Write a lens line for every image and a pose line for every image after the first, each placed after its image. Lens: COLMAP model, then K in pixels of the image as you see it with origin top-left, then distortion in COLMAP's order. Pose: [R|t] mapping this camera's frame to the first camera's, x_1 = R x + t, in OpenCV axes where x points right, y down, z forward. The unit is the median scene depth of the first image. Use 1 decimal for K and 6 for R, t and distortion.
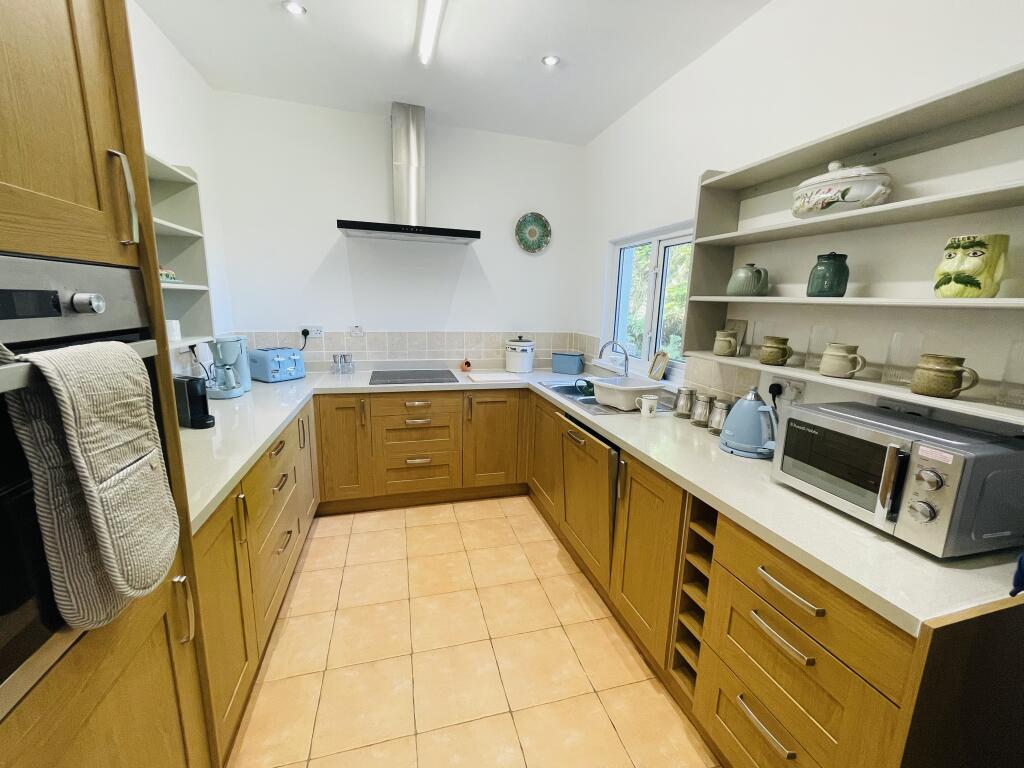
lens RADIAL K [[413.1, 0, 512.8], [0, 413.1, 383.9], [0, 0, 1]] dist [0.000130, 0.000047]
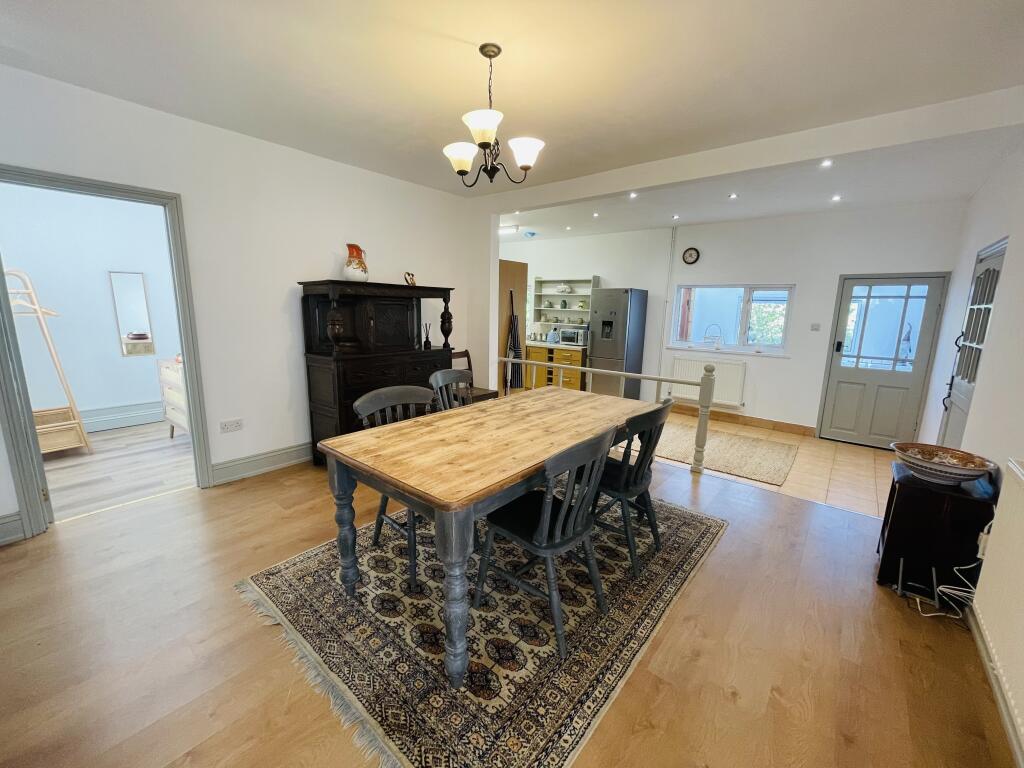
lens RADIAL K [[413.1, 0, 508.0], [0, 413.1, 382.8], [0, 0, 1]] dist [0.000130, 0.000047]
pose [[0.831864, -0.113044, 0.543345, -2.807592], [0.112158, 0.993077, 0.034898, 0.464445], [-0.543528, 0.031910, 0.838784, -3.003829]]
